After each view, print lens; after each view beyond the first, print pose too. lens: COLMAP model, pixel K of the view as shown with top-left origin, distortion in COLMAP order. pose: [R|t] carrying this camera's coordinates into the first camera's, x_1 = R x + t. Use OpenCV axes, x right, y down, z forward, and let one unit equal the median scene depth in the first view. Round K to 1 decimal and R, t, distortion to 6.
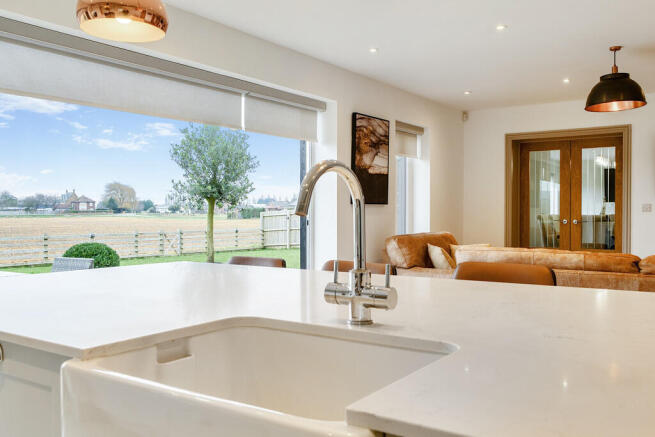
lens RADIAL K [[592.5, 0, 329.2], [0, 592.5, 215.7], [0, 0, 1]] dist [-0.006794, 0.000000]
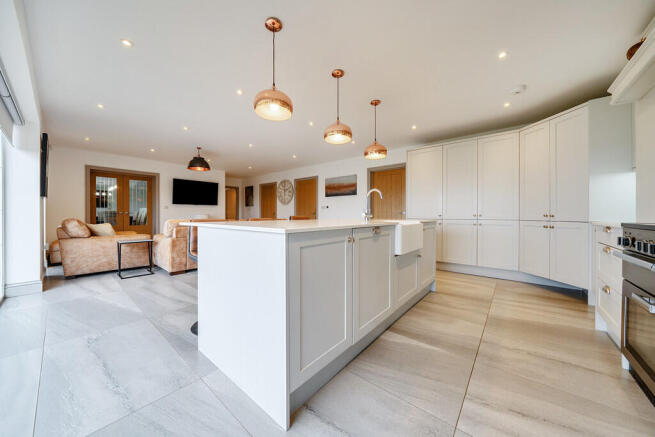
lens RADIAL K [[225.8, 0, 328.9], [0, 225.8, 215.2], [0, 0, 1]] dist [0.000093, -0.000002]
pose [[0.095995, -0.002758, 0.995378, -0.392639], [0.006890, 0.999974, 0.002106, 0.025264], [-0.995358, 0.006656, 0.096012, 0.225691]]
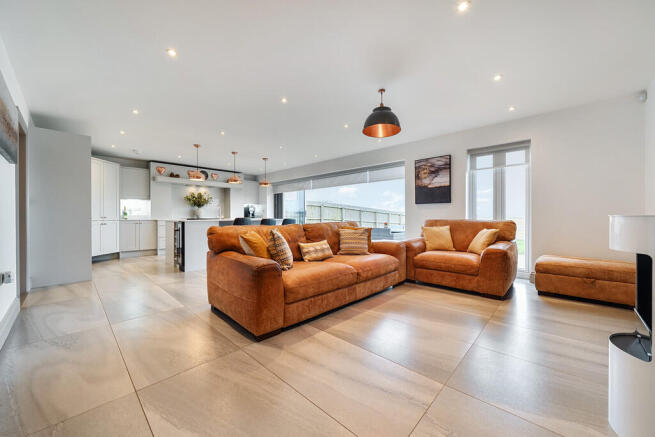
lens RADIAL K [[236.7, 0, 324.6], [0, 236.7, 218.3], [0, 0, 1]] dist [-0.001625, 0.000353]
pose [[-0.153771, 0.009354, -0.988062, 0.852766], [-0.003761, 0.999942, 0.010052, 0.022027], [0.988099, 0.005262, -0.153727, 0.747211]]
